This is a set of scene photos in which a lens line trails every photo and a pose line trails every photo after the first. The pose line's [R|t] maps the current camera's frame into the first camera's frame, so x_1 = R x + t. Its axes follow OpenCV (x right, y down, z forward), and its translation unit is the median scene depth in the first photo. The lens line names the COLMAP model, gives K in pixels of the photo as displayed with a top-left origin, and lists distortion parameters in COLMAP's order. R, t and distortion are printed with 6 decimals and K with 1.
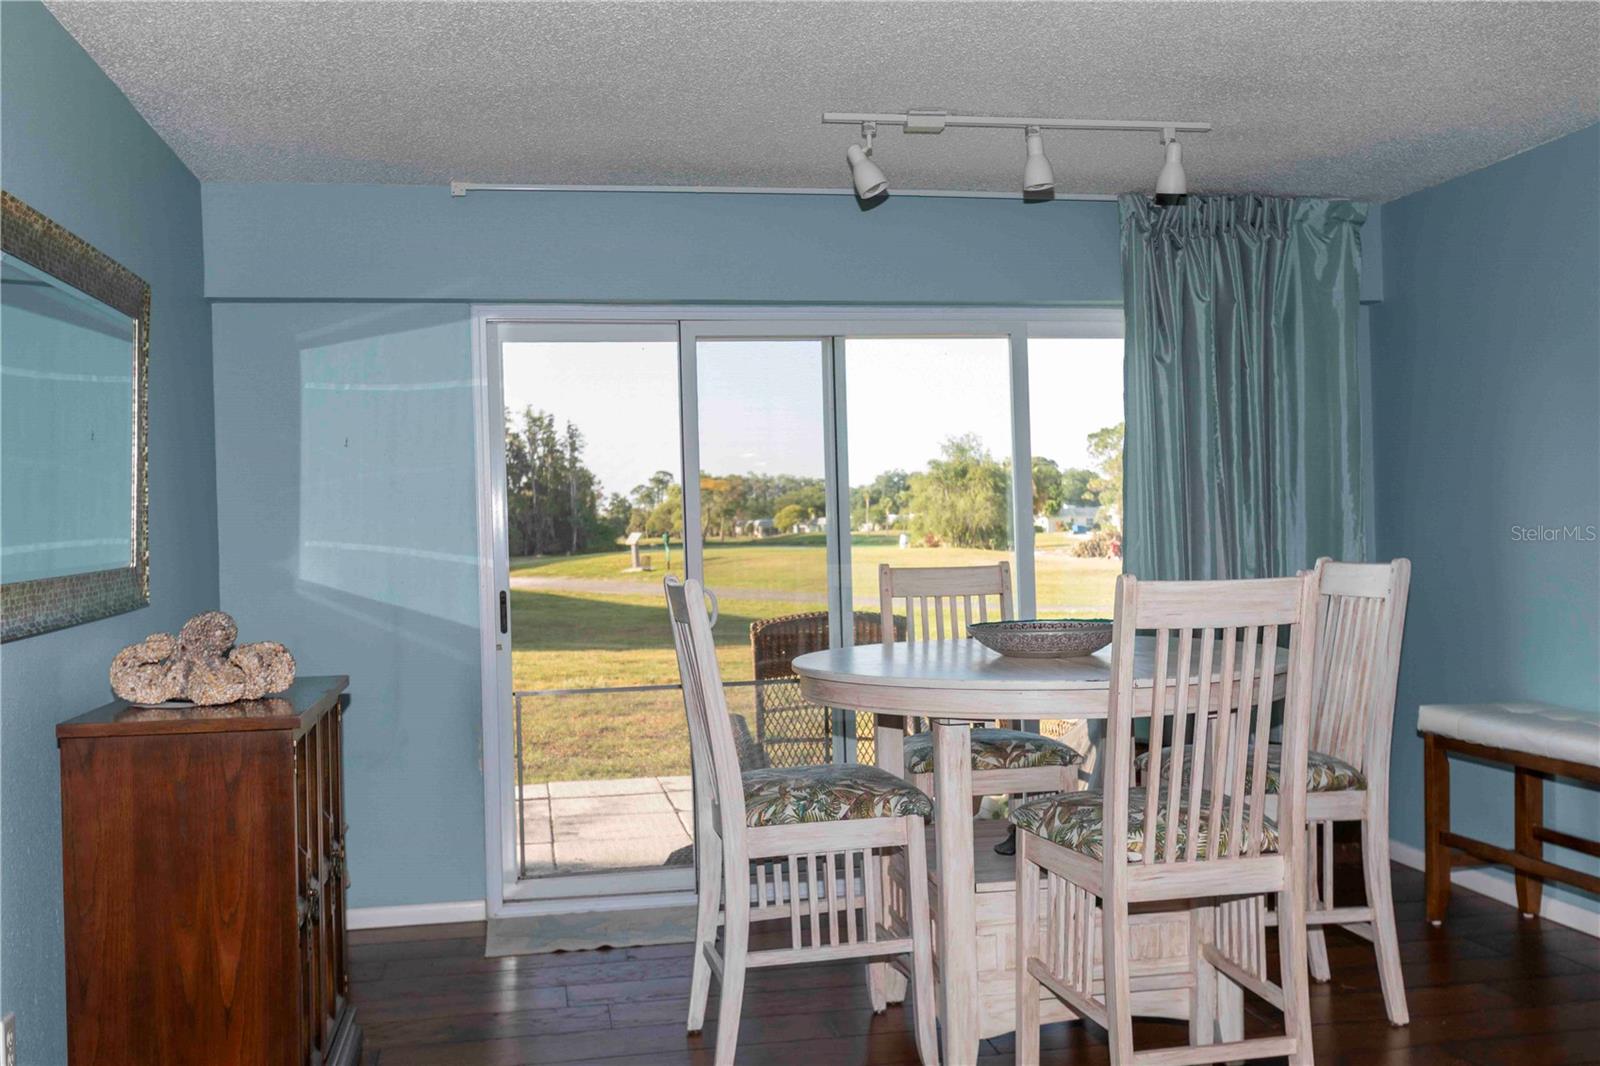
lens RADIAL K [[1545.7, 0, 800.6], [0, 1545.7, 533.0], [0, 0, 1]] dist [0.000767, 0.000000]
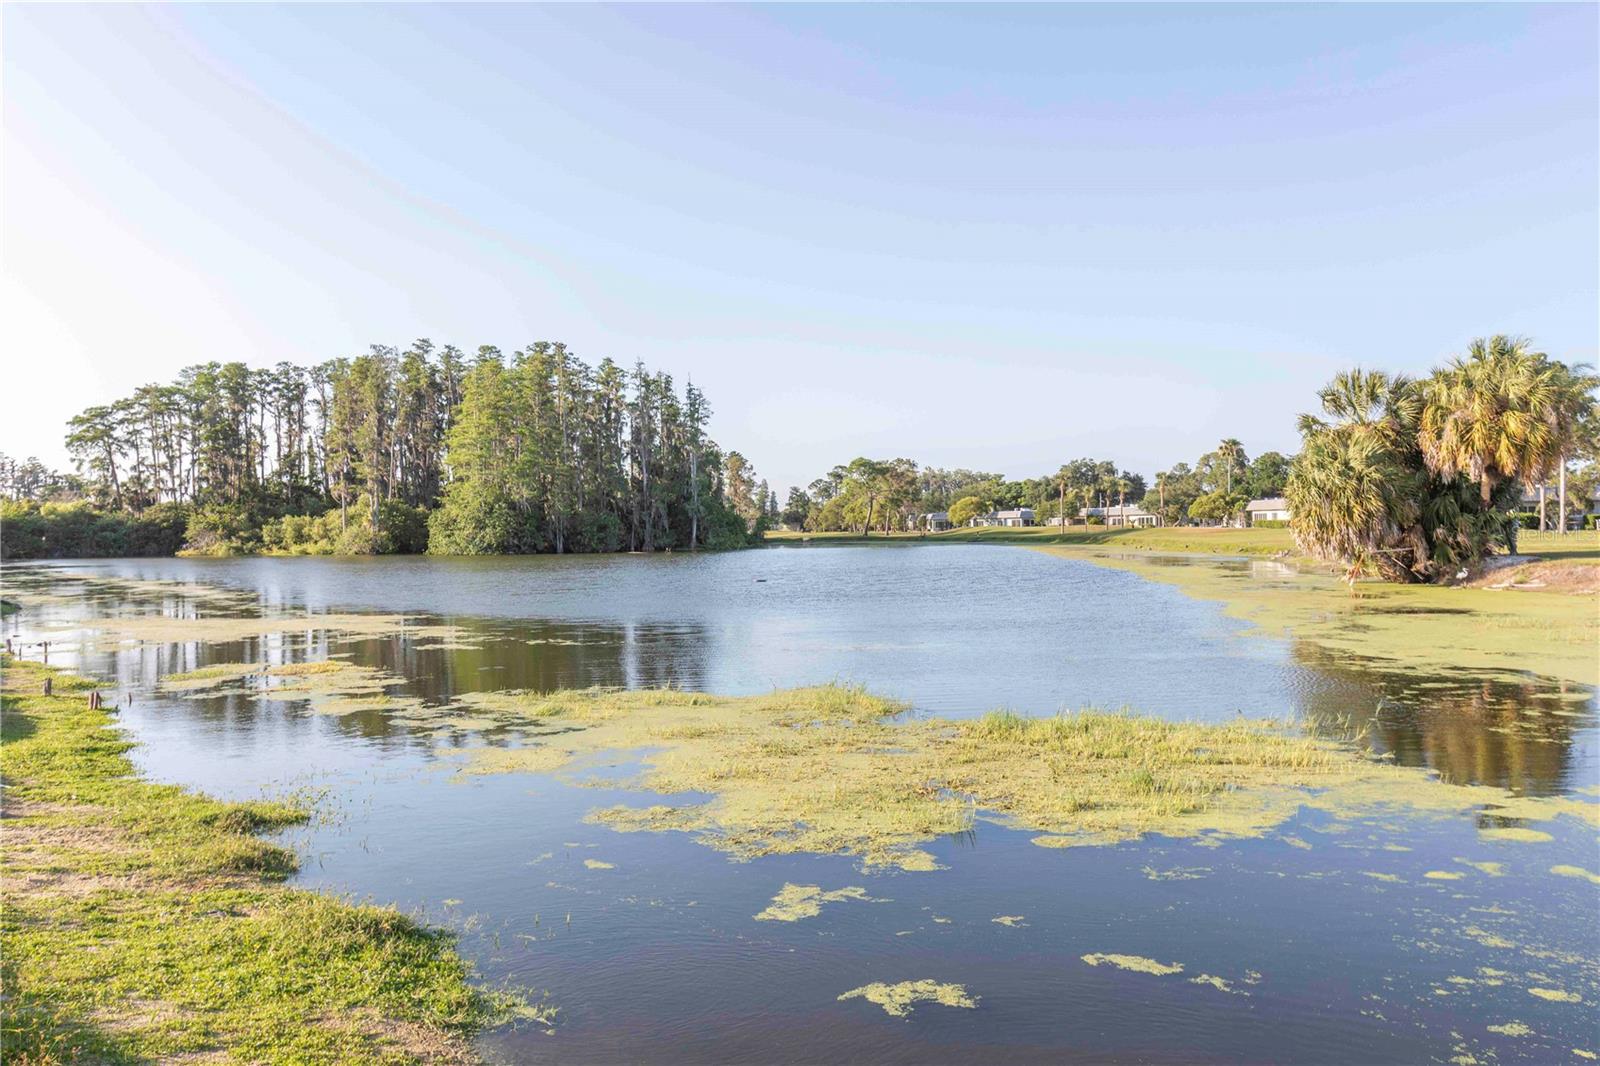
lens RADIAL K [[1371.6, 0, 804.7], [0, 1371.6, 532.7], [0, 0, 1]] dist [-0.005262, -0.000347]
pose [[0.992370, 0.011650, -0.122740, -0.002014], [-0.011196, 0.999928, 0.004385, 0.000518], [0.122782, -0.002978, 0.992429, 0.181948]]
